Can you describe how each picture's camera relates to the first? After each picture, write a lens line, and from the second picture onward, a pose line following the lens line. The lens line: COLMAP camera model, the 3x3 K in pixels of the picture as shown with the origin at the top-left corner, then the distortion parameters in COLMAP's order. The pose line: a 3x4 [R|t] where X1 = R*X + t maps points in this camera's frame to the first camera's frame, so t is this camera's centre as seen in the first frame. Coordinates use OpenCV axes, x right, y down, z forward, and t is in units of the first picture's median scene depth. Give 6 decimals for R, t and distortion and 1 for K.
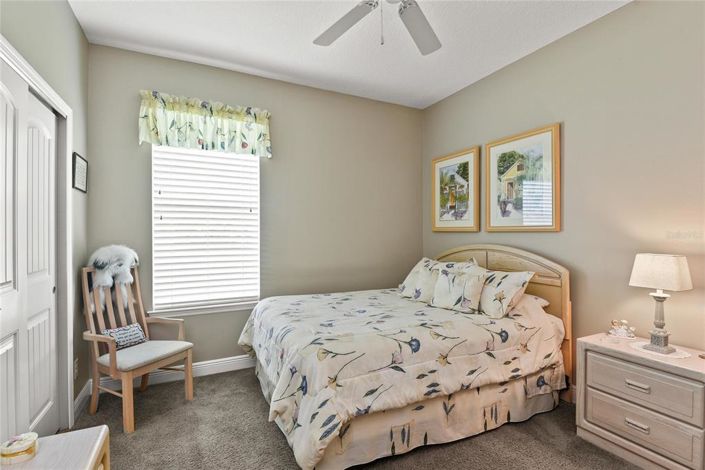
lens RADIAL K [[336.5, 0, 353.5], [0, 336.5, 226.0], [0, 0, 1]] dist [-0.000996, -0.000401]
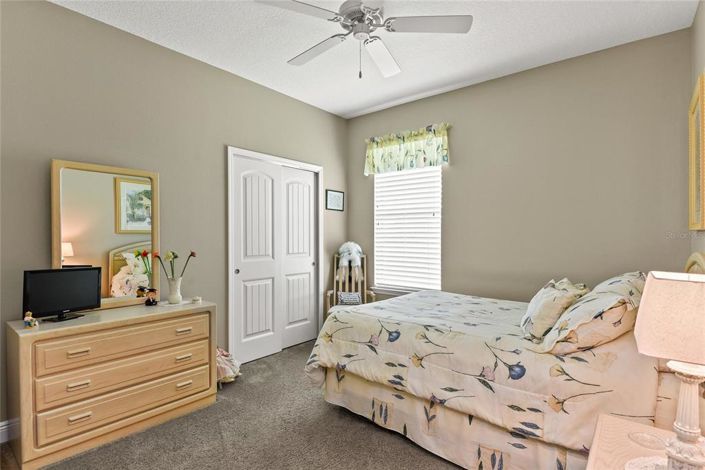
lens RADIAL K [[356.7, 0, 352.5], [0, 356.7, 235.0], [0, 0, 1]] dist [-0.001708, -0.000386]
pose [[0.406033, -0.004390, -0.913848, 0.872931], [0.017689, 0.999839, 0.003057, 0.018159], [0.913687, -0.017406, 0.406045, 0.312393]]
